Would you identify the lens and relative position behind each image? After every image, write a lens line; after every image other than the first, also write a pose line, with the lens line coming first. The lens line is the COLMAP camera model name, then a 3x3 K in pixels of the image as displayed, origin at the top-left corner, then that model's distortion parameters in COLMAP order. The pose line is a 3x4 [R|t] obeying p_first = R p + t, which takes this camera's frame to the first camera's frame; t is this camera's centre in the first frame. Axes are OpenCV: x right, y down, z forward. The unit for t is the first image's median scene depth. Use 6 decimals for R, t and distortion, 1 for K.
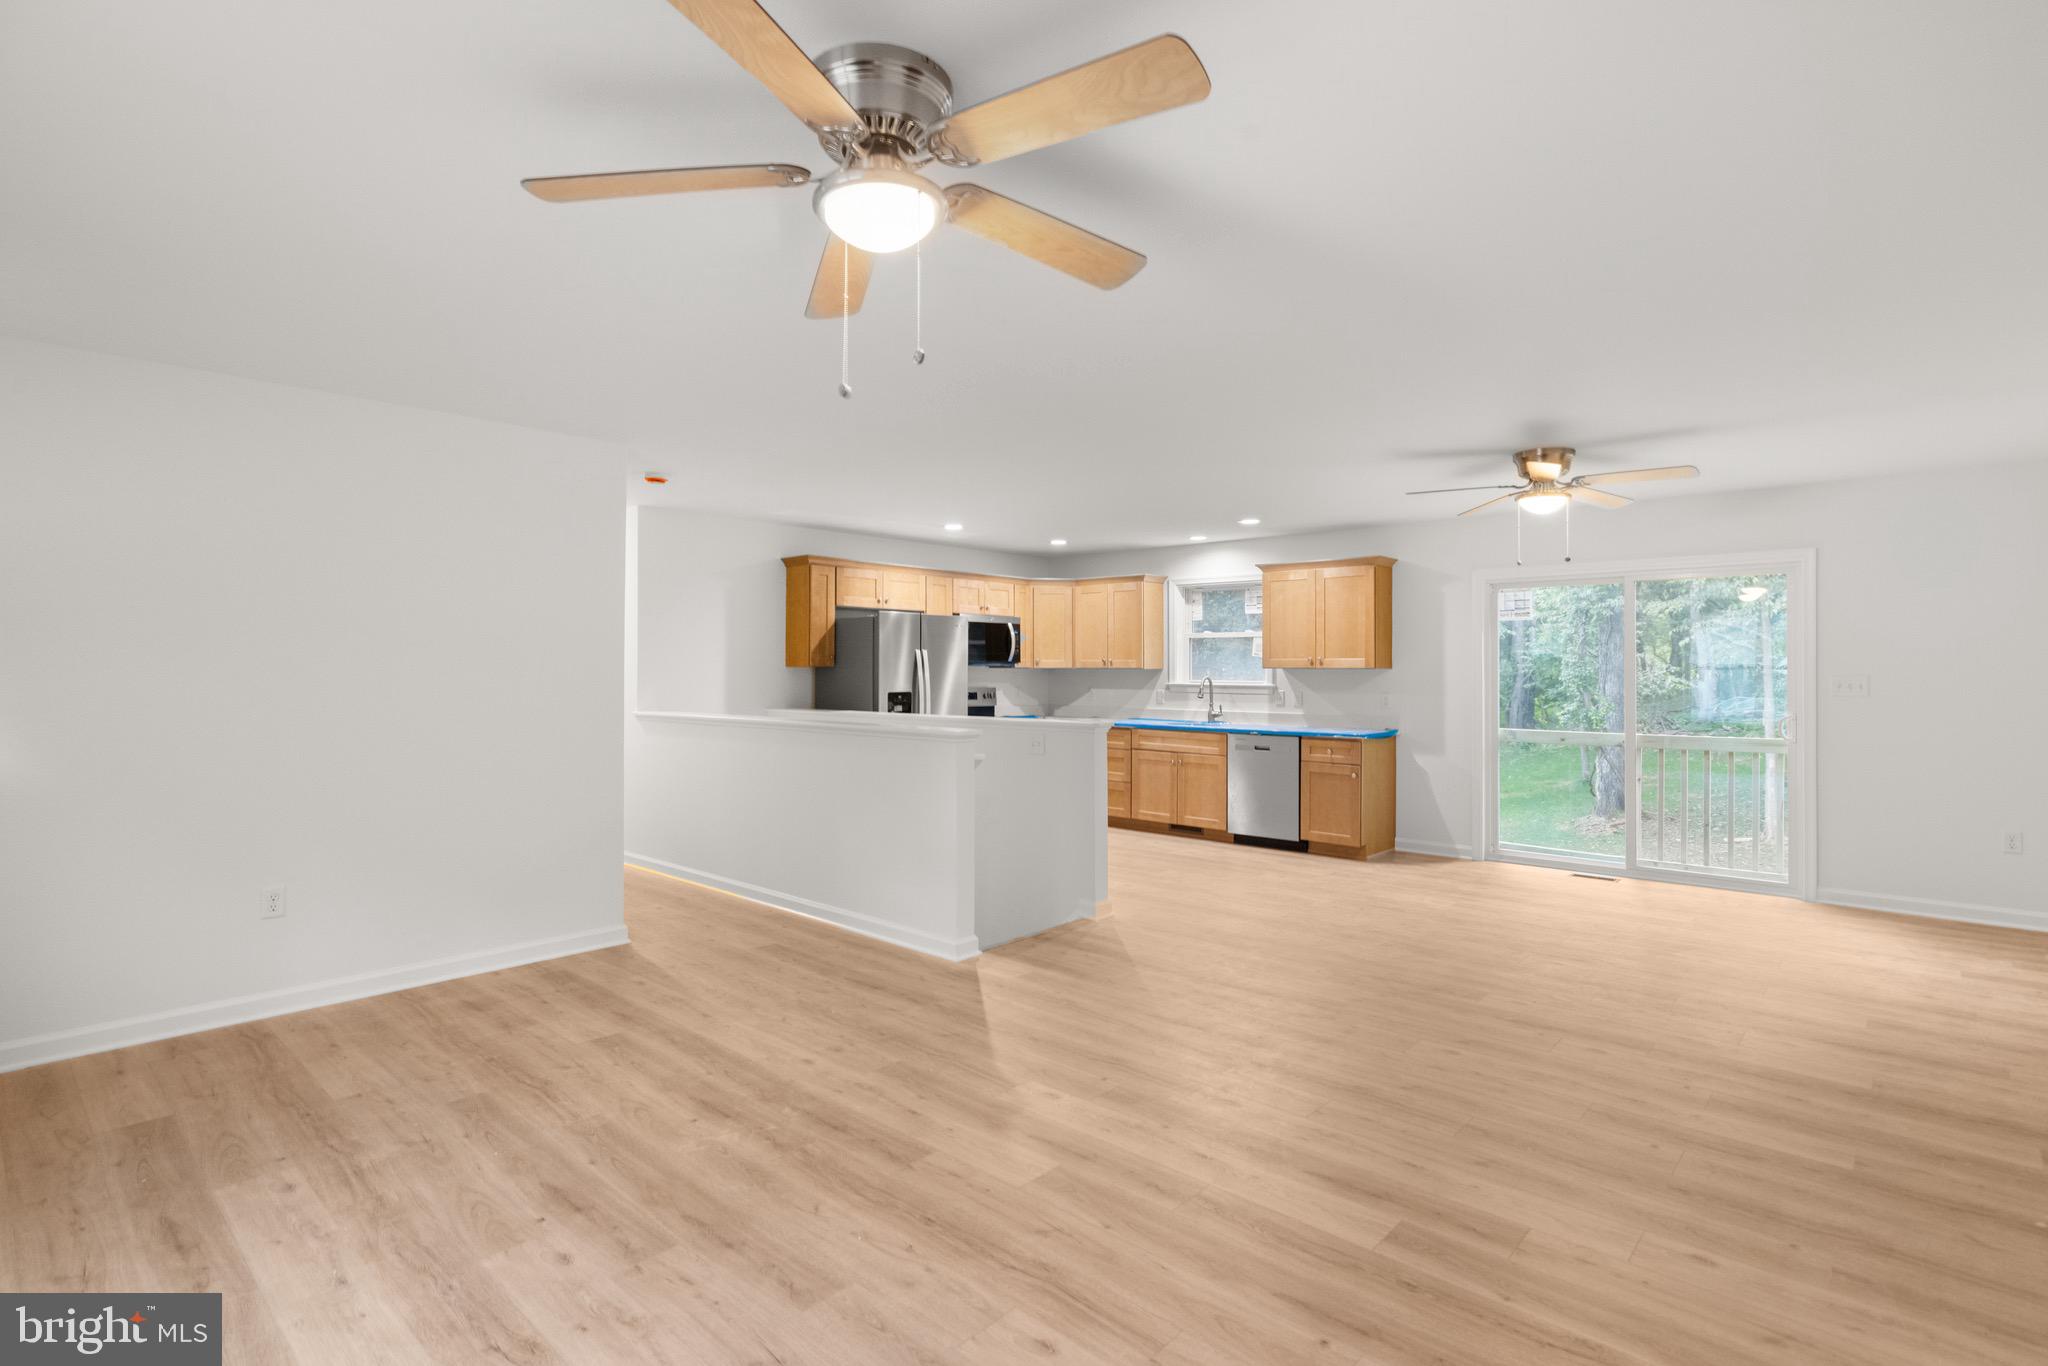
lens RADIAL K [[994.2, 0, 1010.3], [0, 994.2, 651.4], [0, 0, 1]] dist [-0.001715, 0.000163]
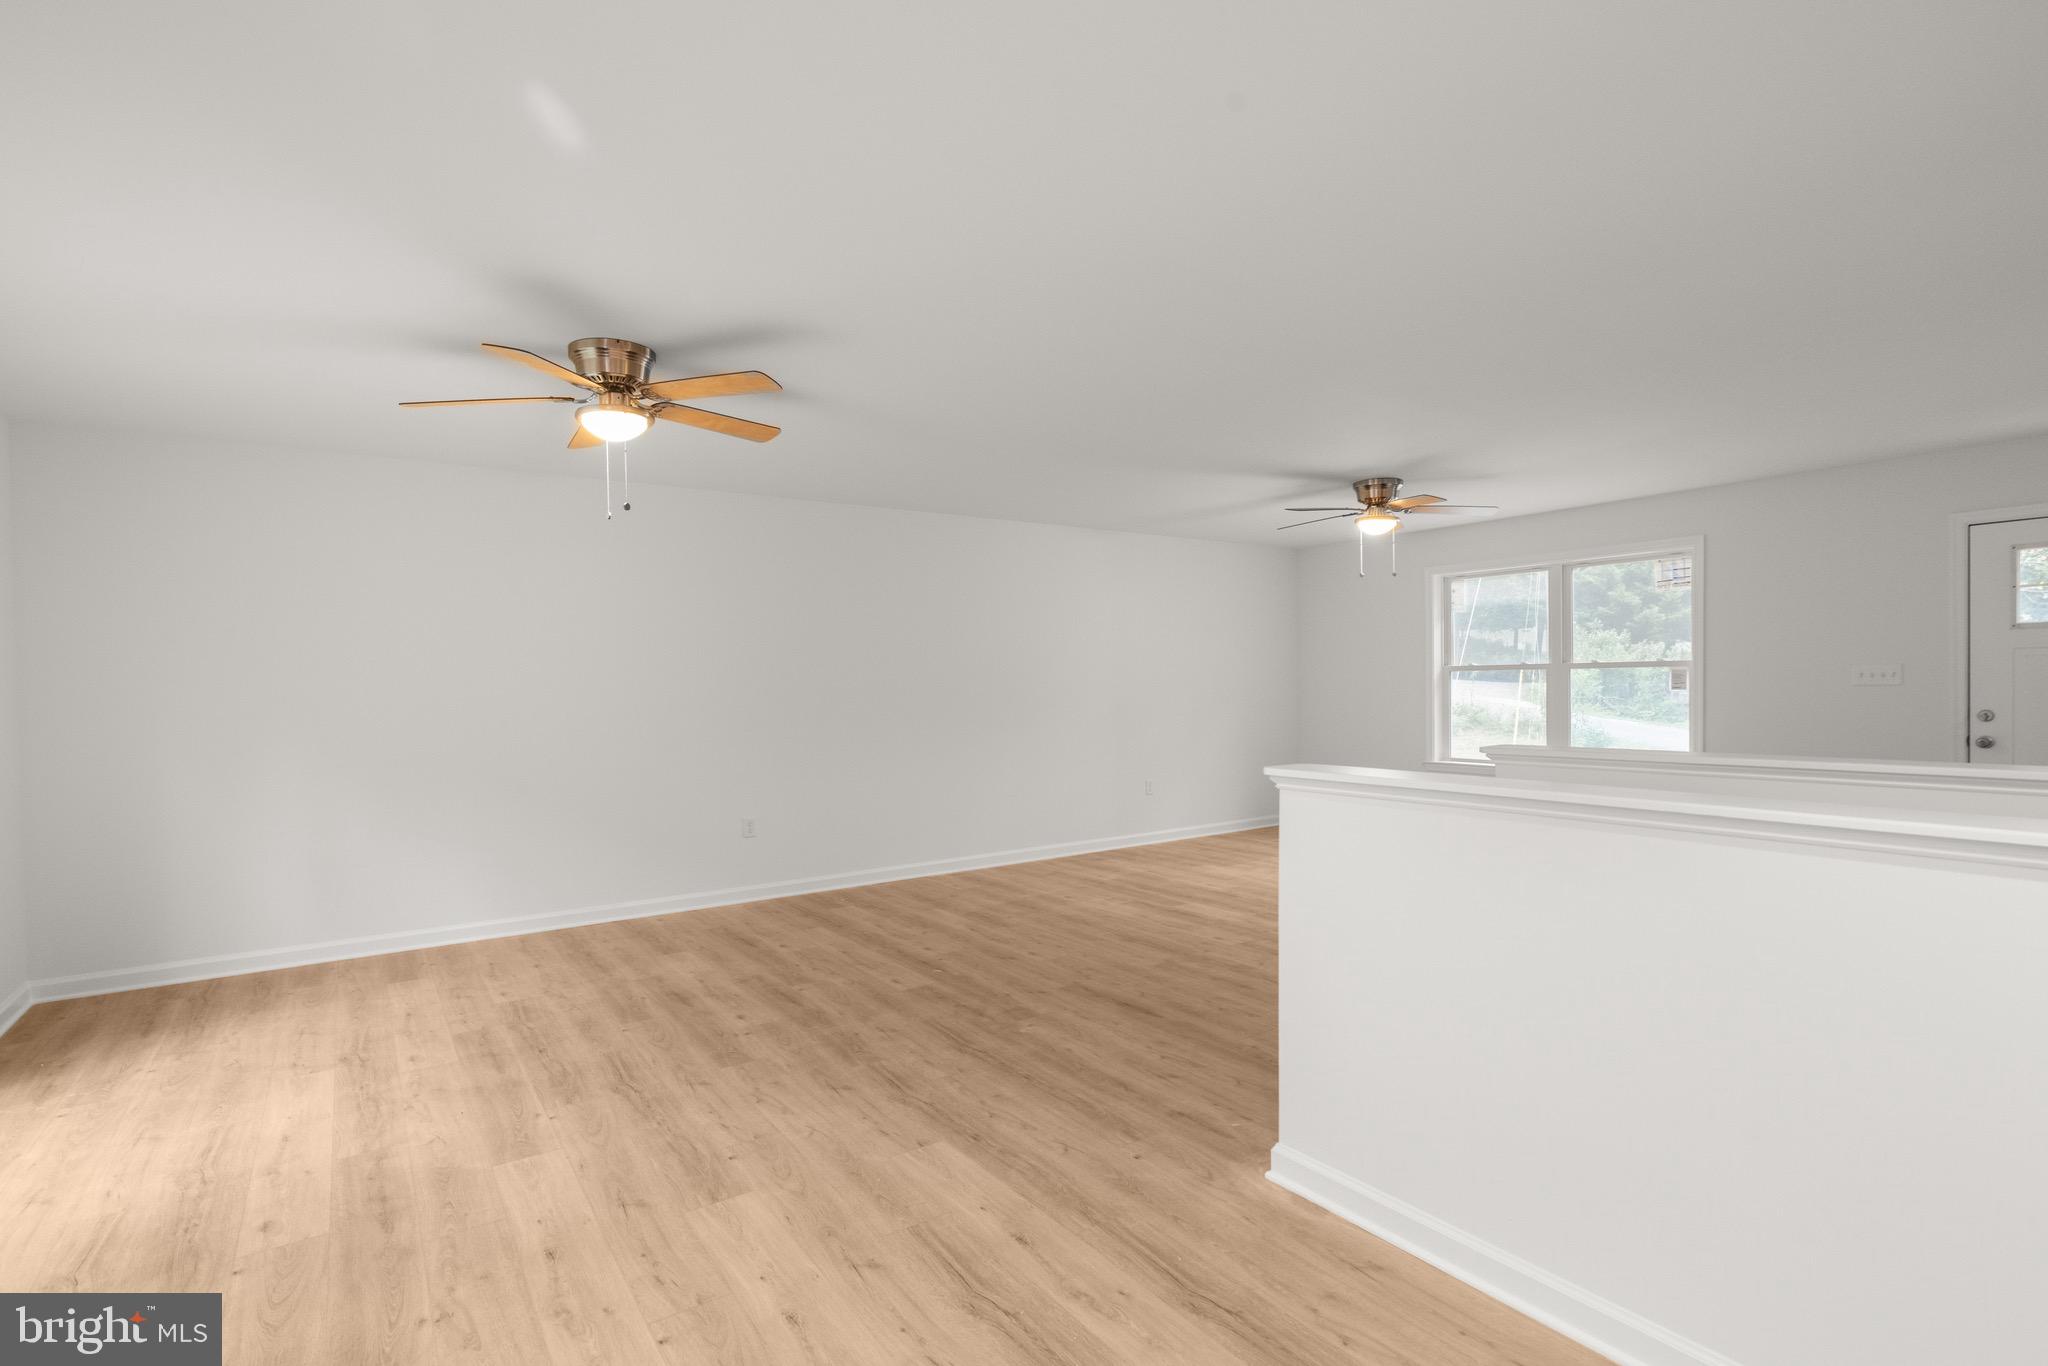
lens RADIAL K [[959.0, 0, 1009.3], [0, 959.0, 714.4], [0, 0, 1]] dist [-0.002691, 0.000062]
pose [[-0.976400, 0.008069, 0.215817, 0.108495], [0.011020, 0.999861, 0.012472, 0.033950], [-0.215687, 0.014556, -0.976354, 1.290709]]
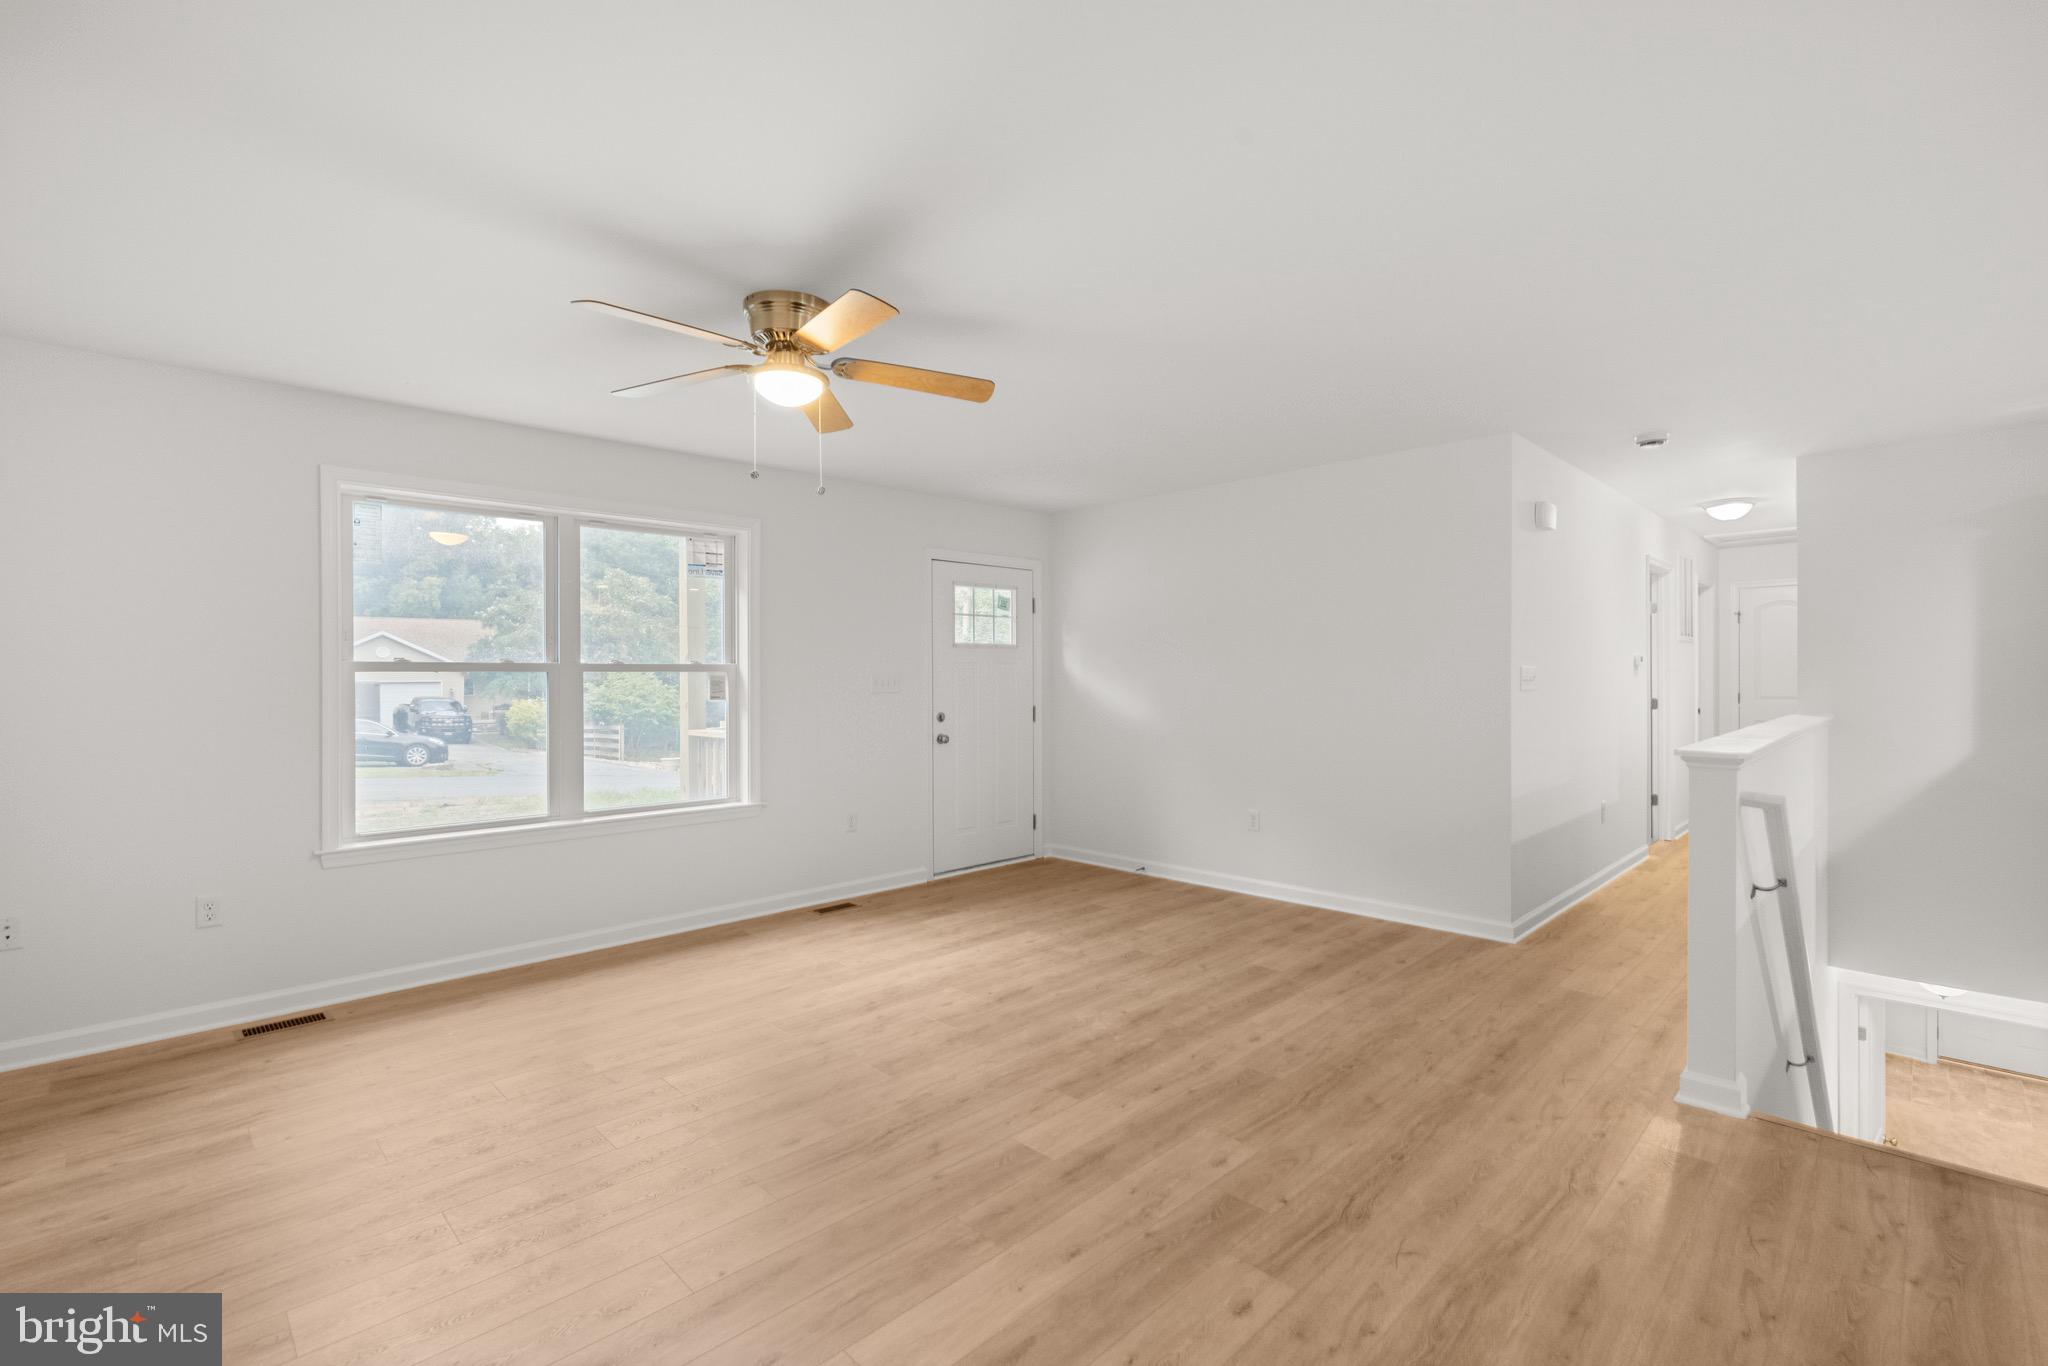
lens RADIAL K [[910.6, 0, 1019.5], [0, 910.6, 685.4], [0, 0, 1]] dist [-0.002934, 0.000000]
pose [[-0.046440, 0.007663, -0.998892, 0.414189], [0.025804, 0.999646, 0.006469, 0.017080], [0.998588, -0.025475, -0.046621, 0.444250]]
